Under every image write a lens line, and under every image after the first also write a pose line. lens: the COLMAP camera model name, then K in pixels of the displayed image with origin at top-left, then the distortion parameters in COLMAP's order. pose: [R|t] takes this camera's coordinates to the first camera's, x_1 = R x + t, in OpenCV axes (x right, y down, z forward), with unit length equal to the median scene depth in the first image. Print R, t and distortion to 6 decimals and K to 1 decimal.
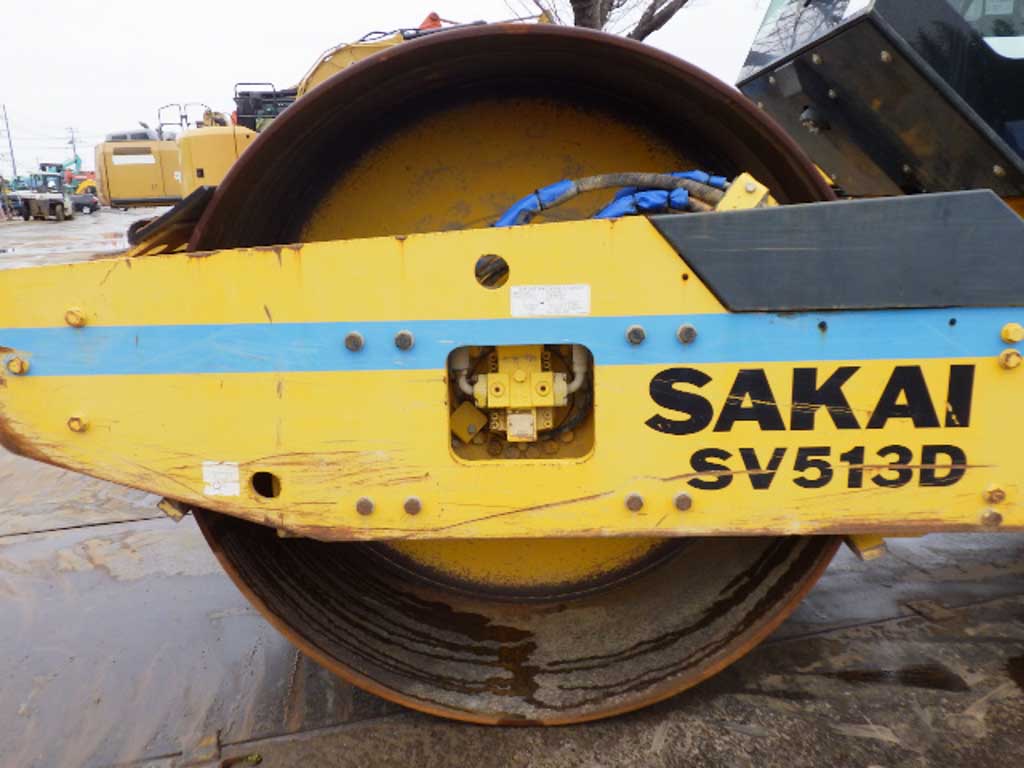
lens RADIAL K [[845.4, 0, 512.8], [0, 845.4, 387.1], [0, 0, 1]] dist [0.010305, -0.000354]
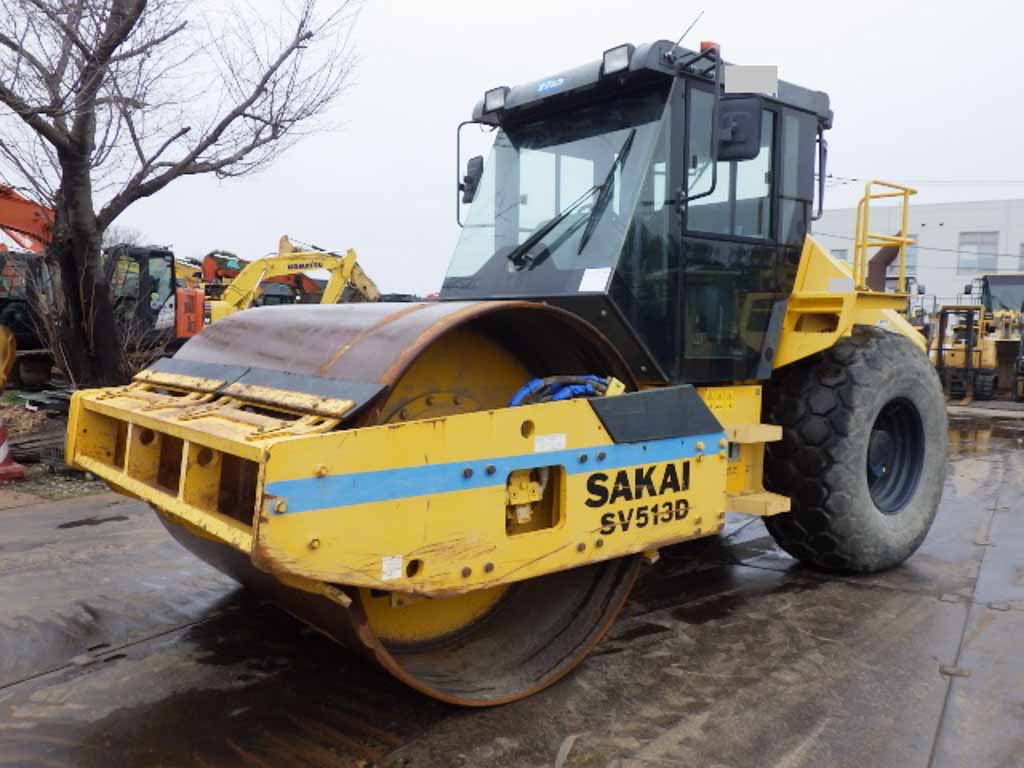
lens RADIAL K [[845.4, 0, 510.0], [0, 845.4, 382.7], [0, 0, 1]] dist [0.010305, -0.000354]
pose [[0.748153, -0.006362, 0.663495, -1.252996], [0.116910, 0.985574, -0.122376, -0.012477], [-0.653145, 0.169125, 0.738104, -0.361880]]
